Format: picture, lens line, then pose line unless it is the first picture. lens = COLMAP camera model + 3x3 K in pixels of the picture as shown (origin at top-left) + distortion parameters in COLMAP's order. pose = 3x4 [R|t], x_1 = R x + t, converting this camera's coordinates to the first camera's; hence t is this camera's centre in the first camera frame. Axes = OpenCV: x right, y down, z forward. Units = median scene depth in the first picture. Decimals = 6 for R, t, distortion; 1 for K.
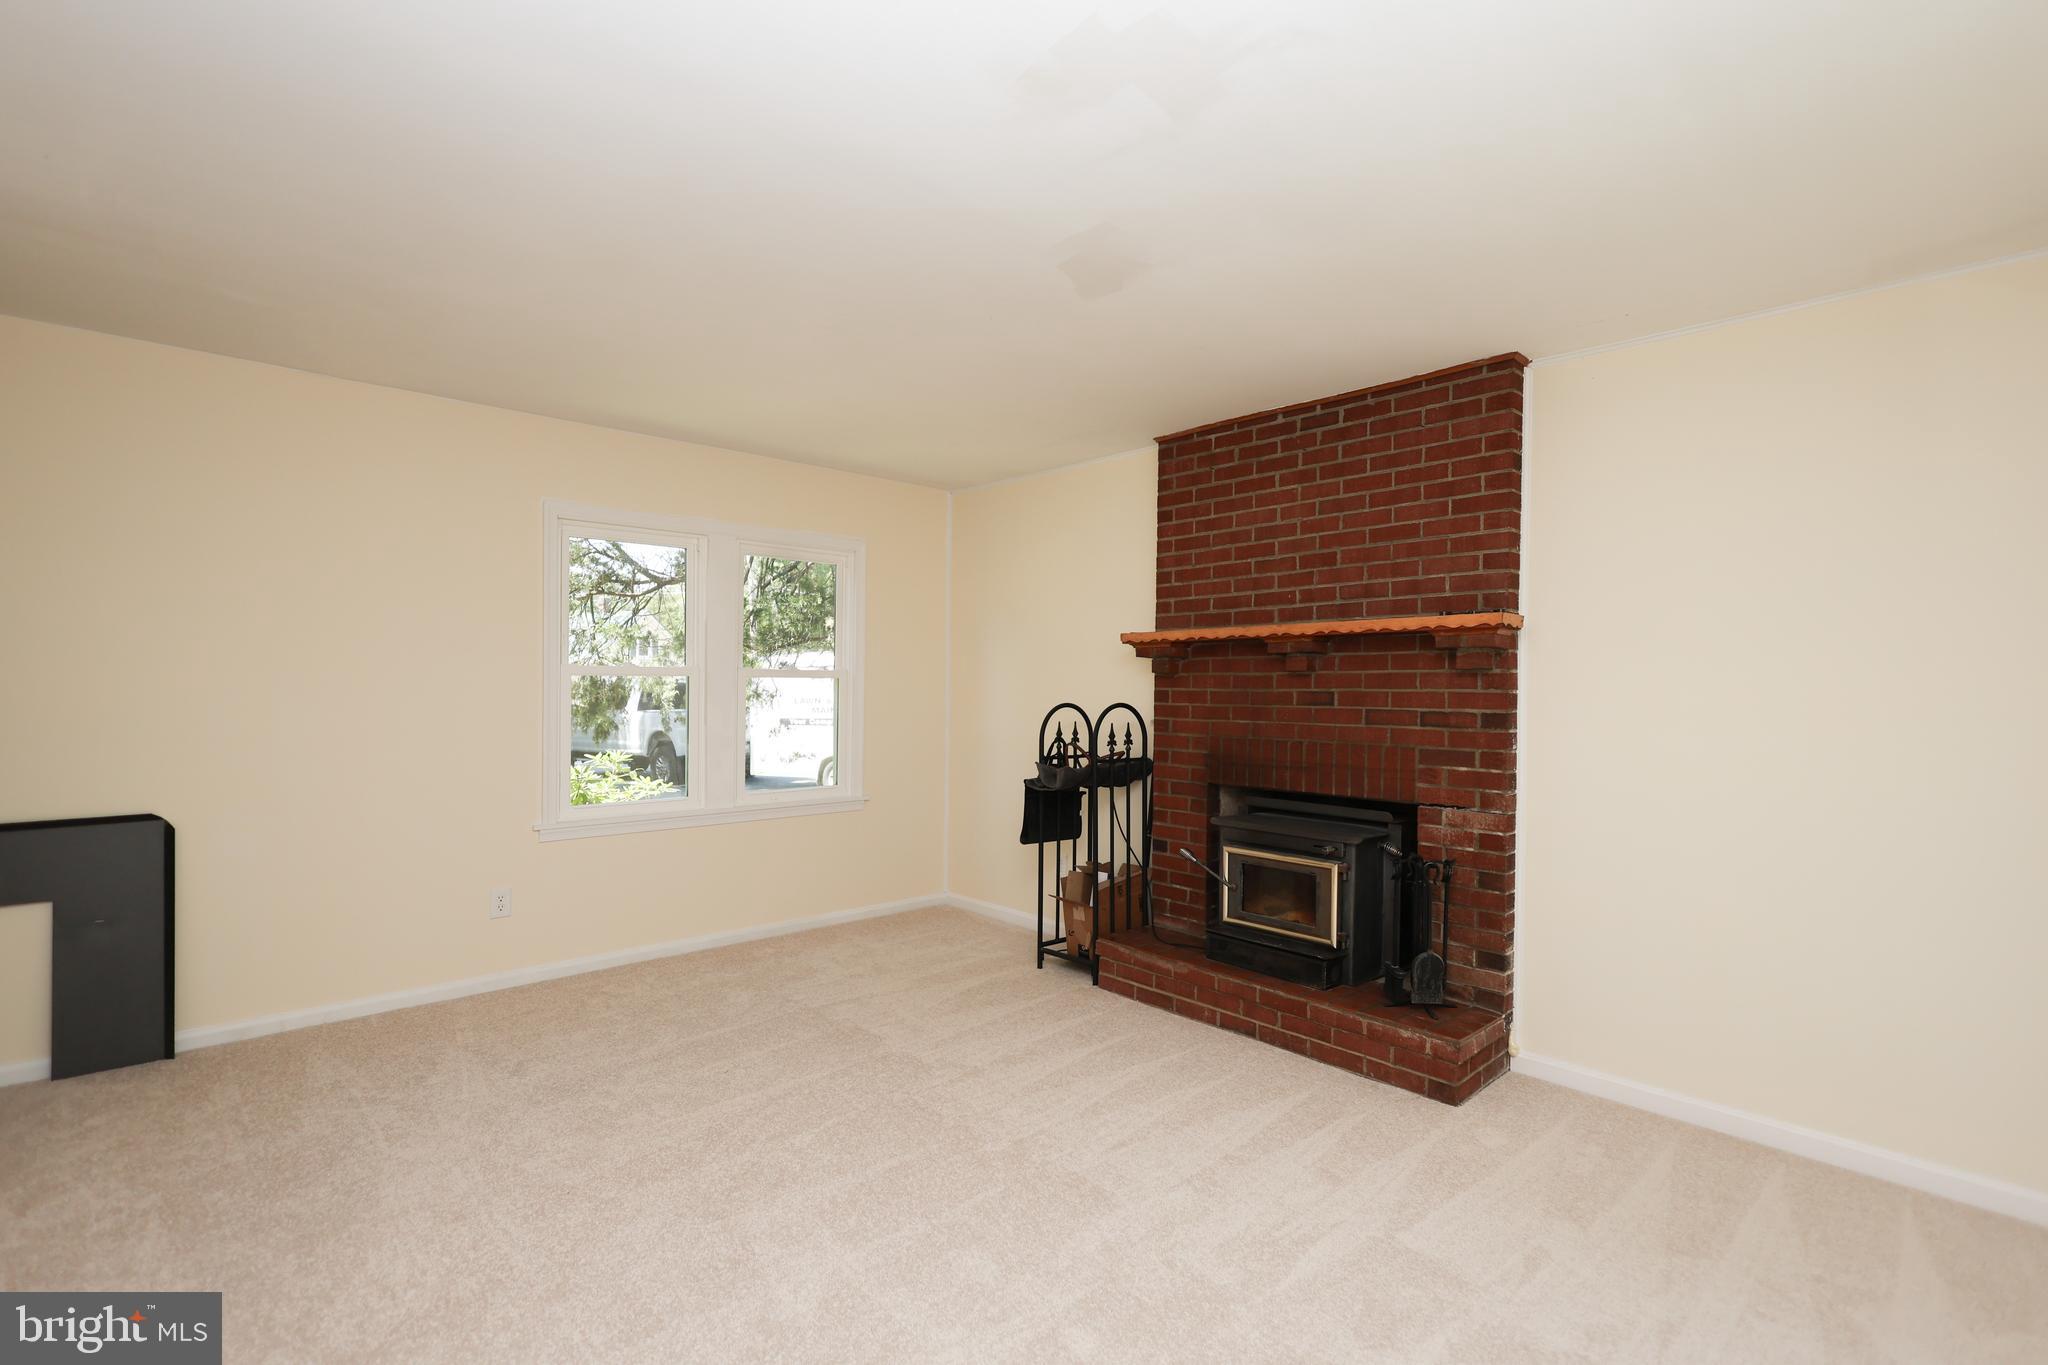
lens RADIAL K [[940.2, 0, 1019.0], [0, 940.2, 685.5], [0, 0, 1]] dist [-0.004830, 0.000340]
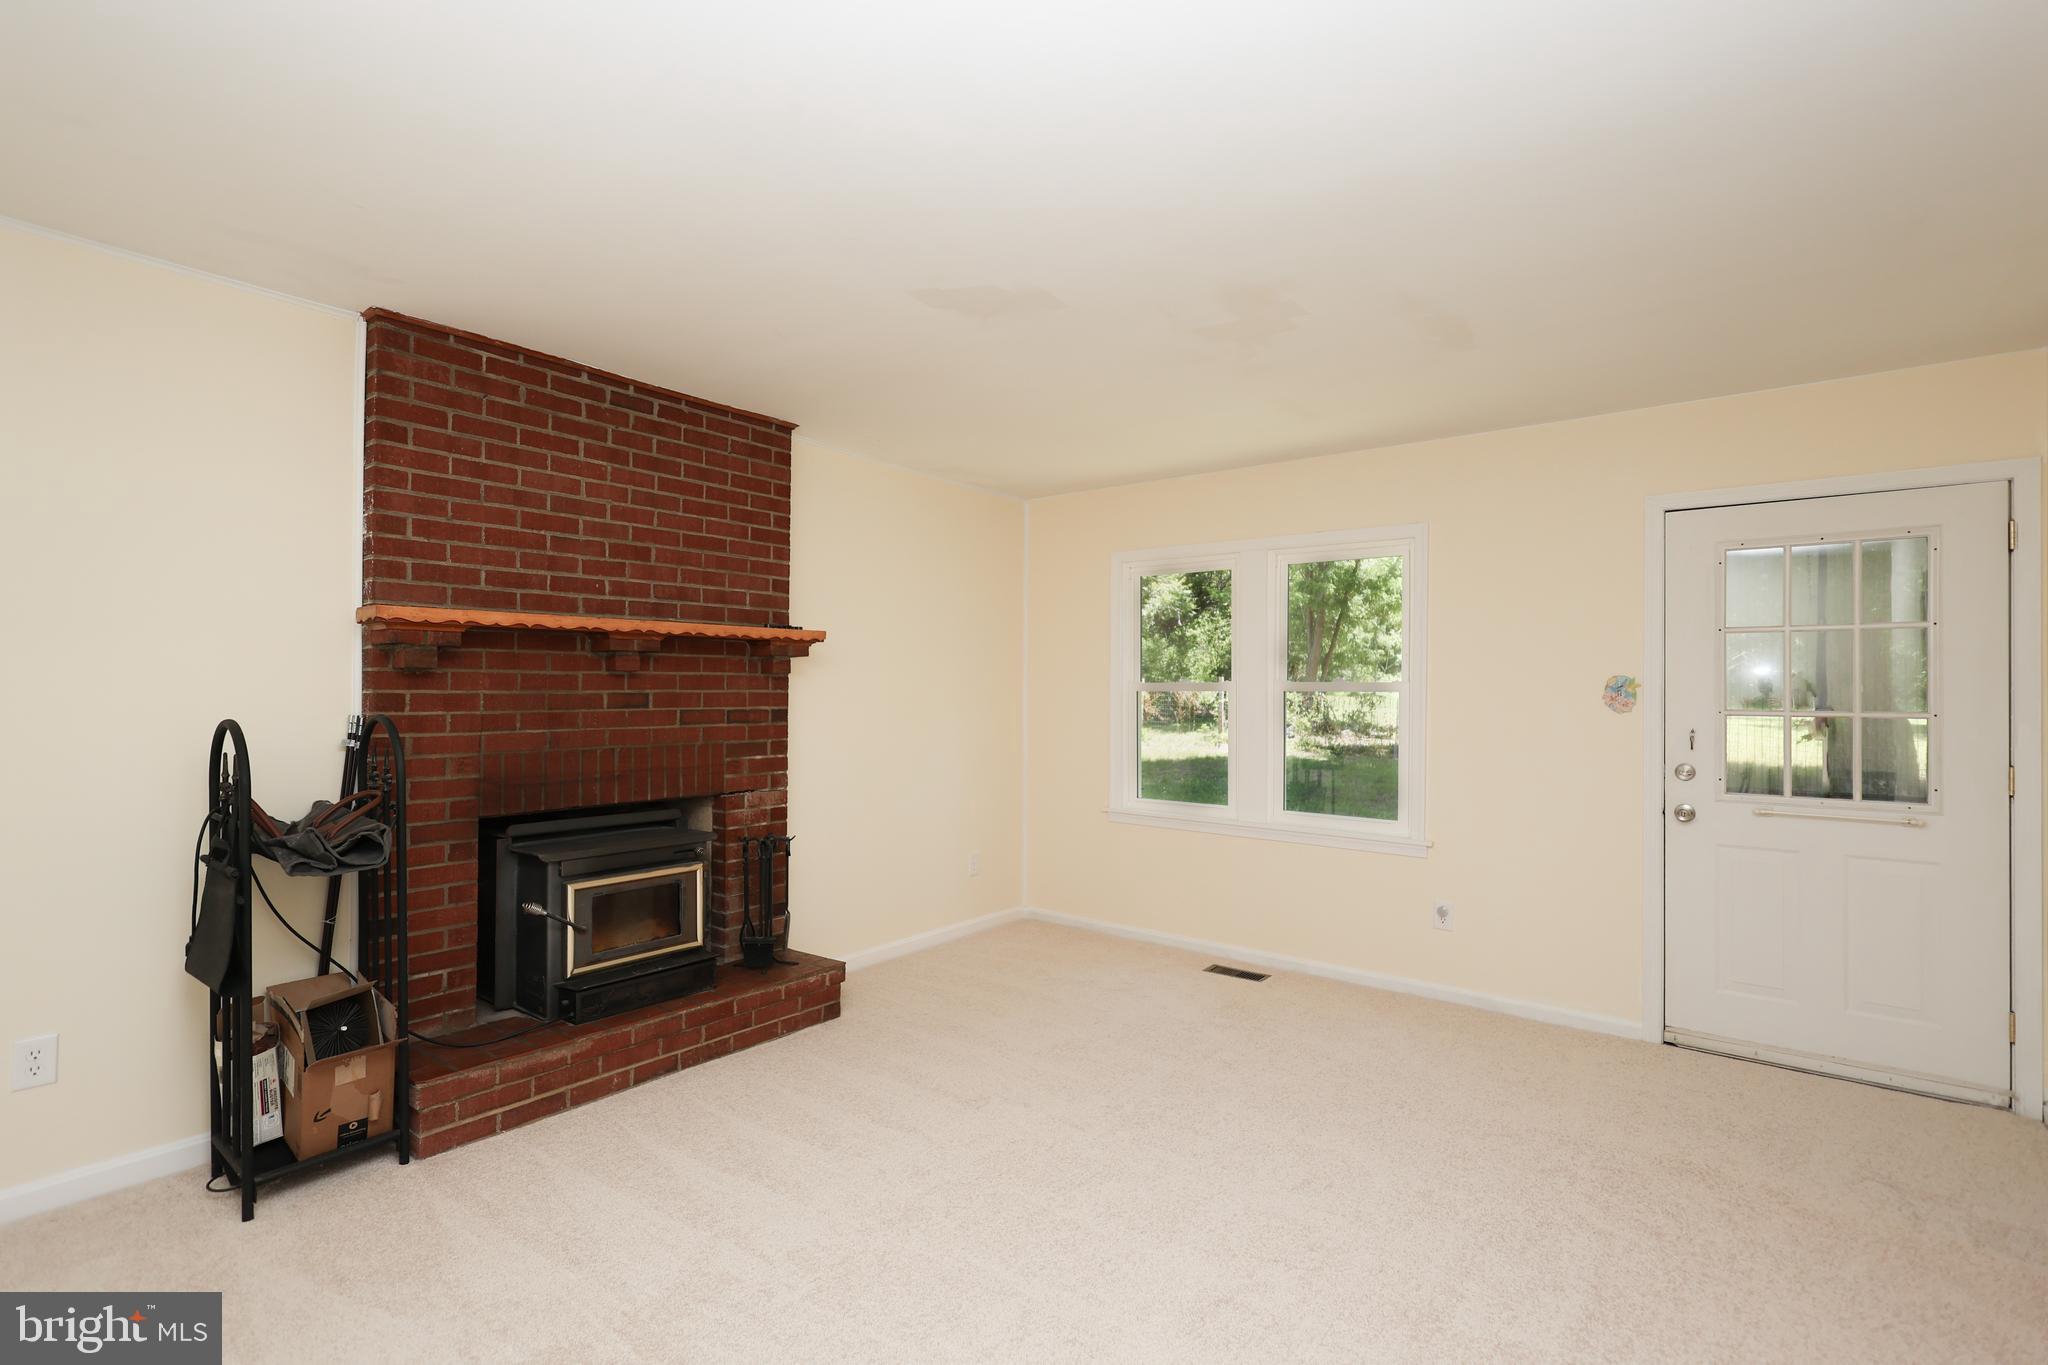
lens RADIAL K [[940.2, 0, 1022.5], [0, 940.2, 687.2], [0, 0, 1]] dist [-0.004830, 0.000340]
pose [[-0.160863, -0.008325, 0.986942, -0.652523], [-0.010052, 0.999926, 0.006796, -0.009434], [-0.986926, -0.008827, -0.160935, 0.751199]]
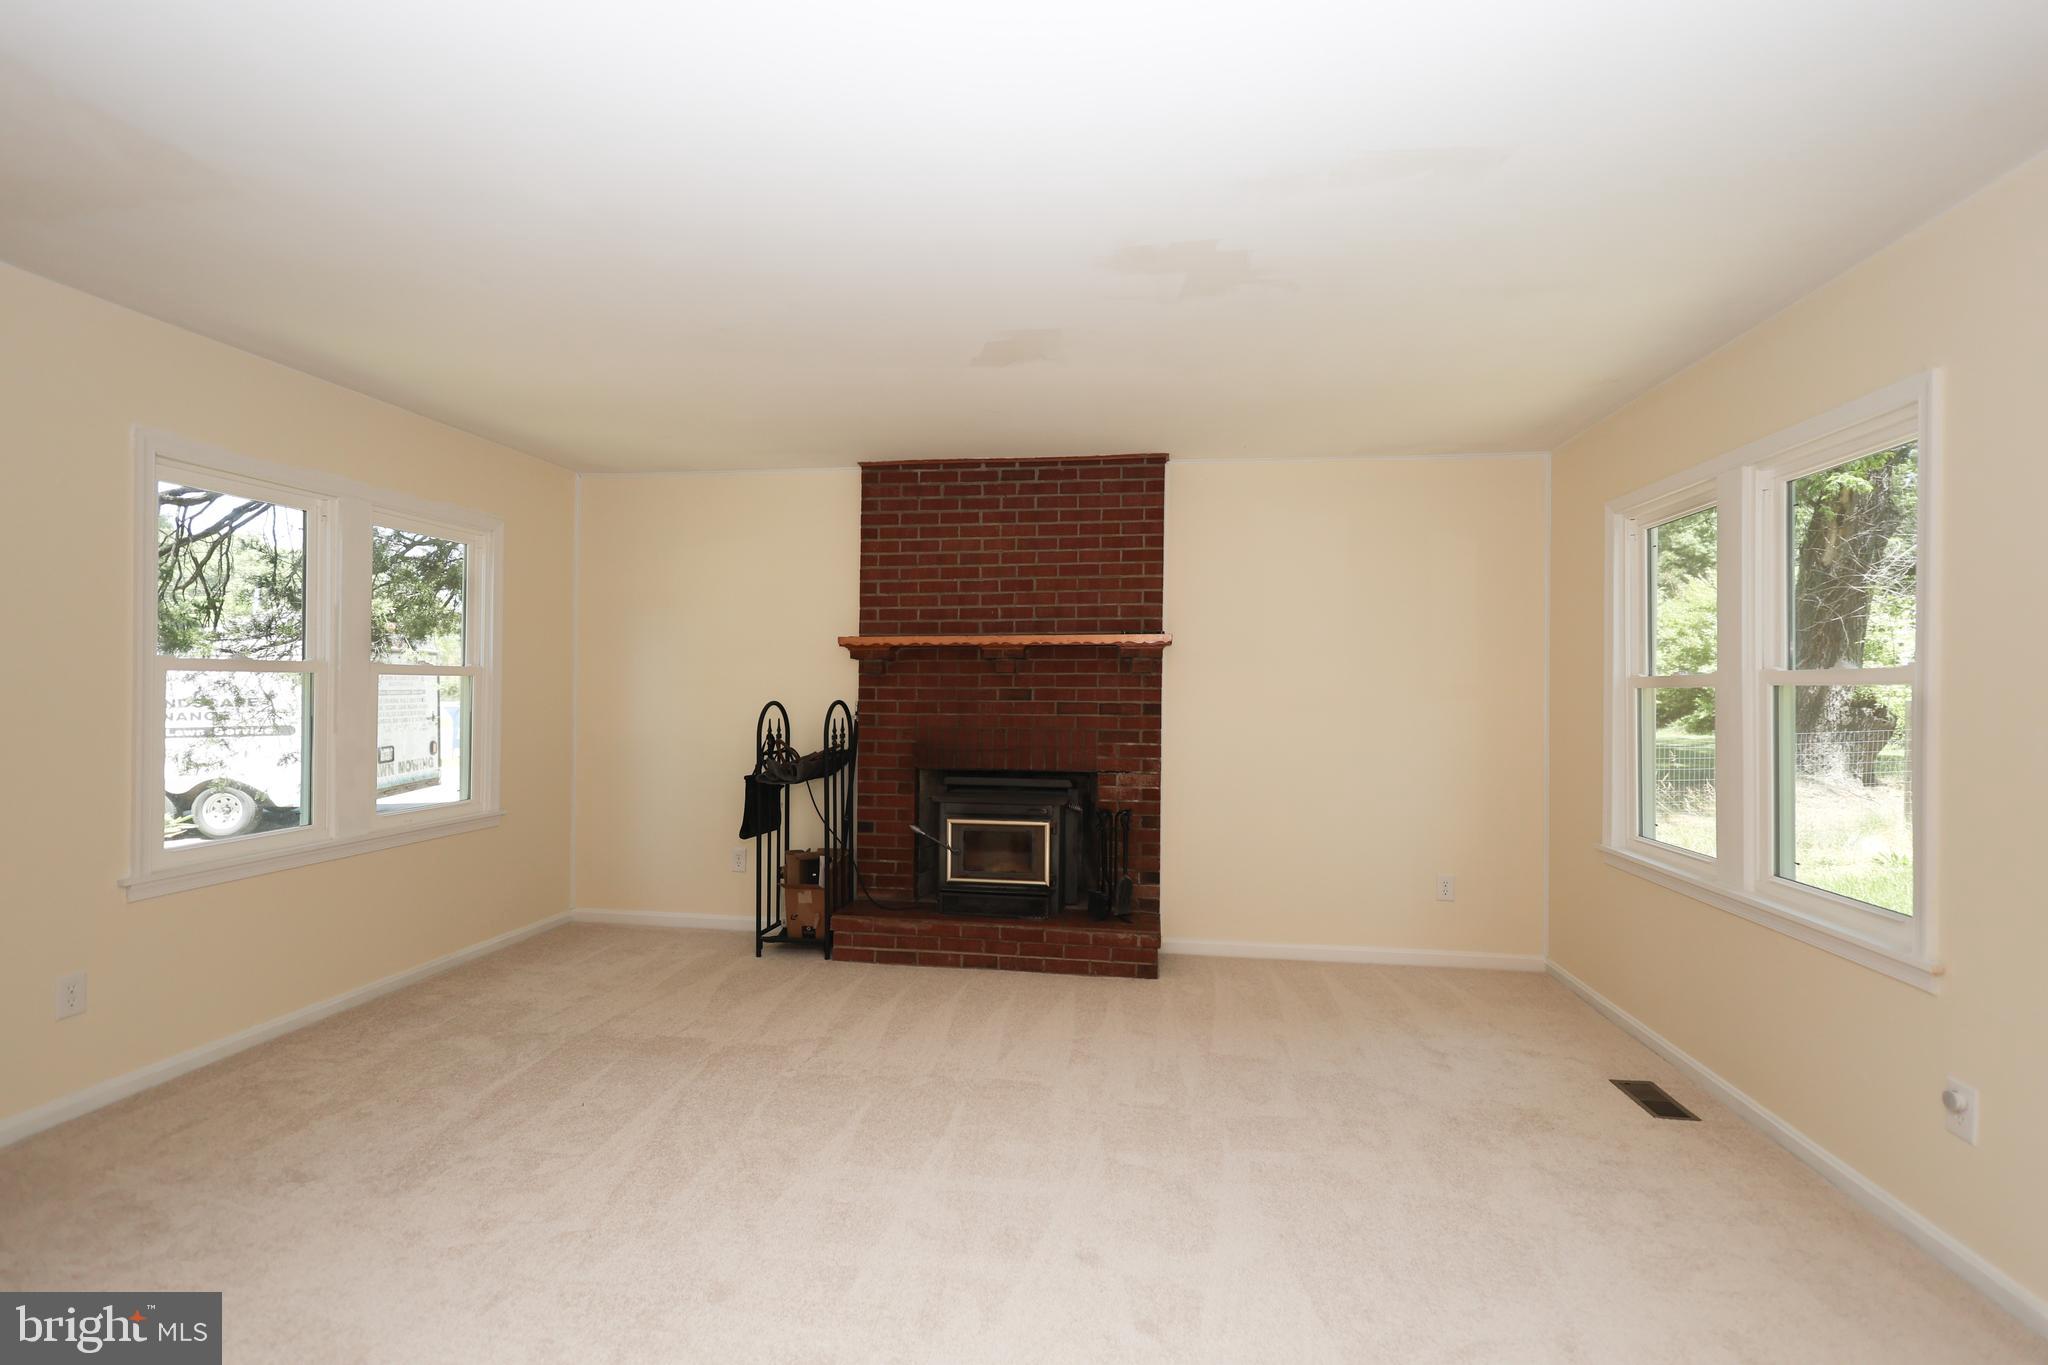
lens RADIAL K [[940.2, 0, 1024.2], [0, 940.2, 682.7], [0, 0, 1]] dist [-0.004830, 0.000340]
pose [[0.778733, 0.000072, 0.627356, -0.459279], [-0.000077, 1.000000, -0.000019, -0.002005], [-0.627356, -0.000034, 0.778733, 0.009166]]
